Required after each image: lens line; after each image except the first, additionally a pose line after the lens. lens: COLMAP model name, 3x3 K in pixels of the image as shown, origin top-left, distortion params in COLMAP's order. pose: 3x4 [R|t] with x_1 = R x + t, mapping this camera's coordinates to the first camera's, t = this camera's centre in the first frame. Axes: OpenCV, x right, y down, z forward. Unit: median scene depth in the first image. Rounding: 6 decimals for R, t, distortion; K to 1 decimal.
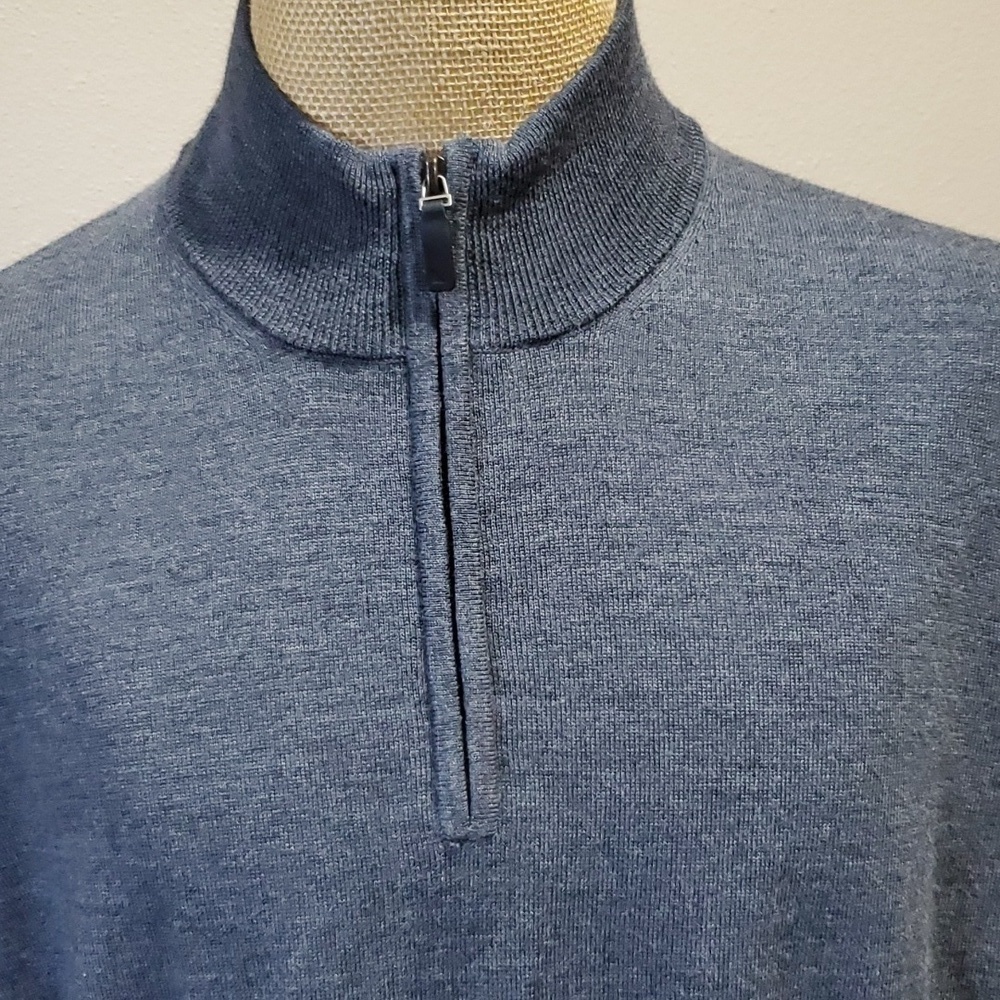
lens RADIAL K [[1685.8, 0, 498.3], [0, 1685.8, 520.8], [0, 0, 1]] dist [0.322716, -1.586432]
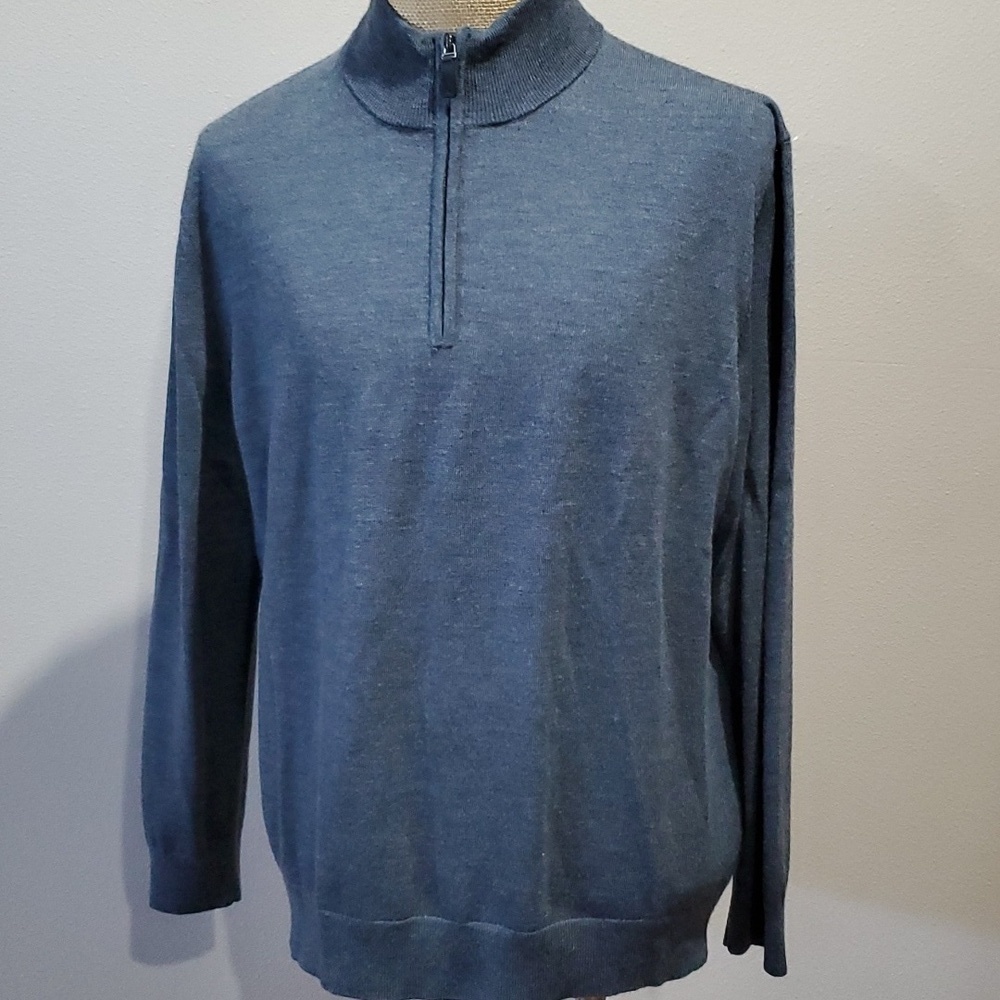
lens RADIAL K [[1685.8, 0, 498.3], [0, 1685.8, 520.8], [0, 0, 1]] dist [0.322716, -1.586432]
pose [[0.980465, 0.079264, -0.180016, 0.458943], [-0.072045, 0.996326, 0.046303, 0.295607], [0.183025, -0.032430, 0.982573, -1.144543]]
